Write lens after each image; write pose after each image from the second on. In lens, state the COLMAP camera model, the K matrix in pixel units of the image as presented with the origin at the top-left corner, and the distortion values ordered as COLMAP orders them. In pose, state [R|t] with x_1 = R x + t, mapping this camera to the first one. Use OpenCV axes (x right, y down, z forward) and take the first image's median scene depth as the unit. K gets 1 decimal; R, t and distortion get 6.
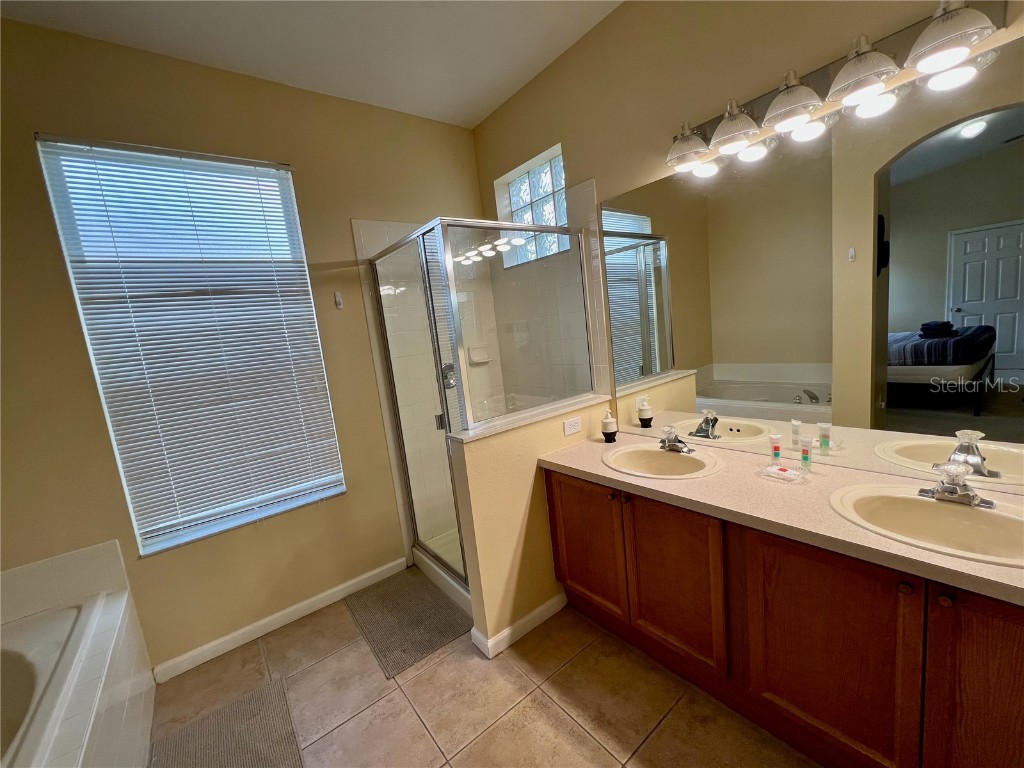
lens RADIAL K [[410.6, 0, 514.4], [0, 410.6, 384.6], [0, 0, 1]] dist [-0.002931, 0.000065]
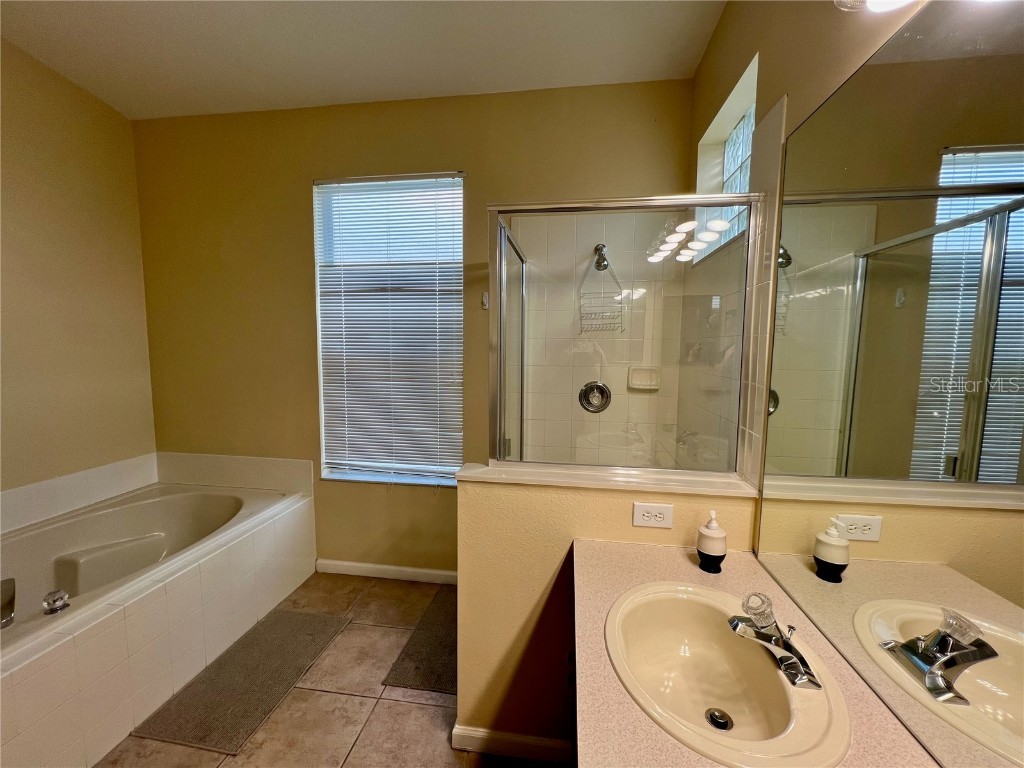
lens RADIAL K [[410.6, 0, 511.5], [0, 410.6, 385.1], [0, 0, 1]] dist [-0.002931, 0.000065]
pose [[0.686316, 0.184082, -0.703622, 0.413218], [-0.185025, 0.979801, 0.075863, -0.105087], [0.703375, 0.078122, 0.706513, 0.408152]]
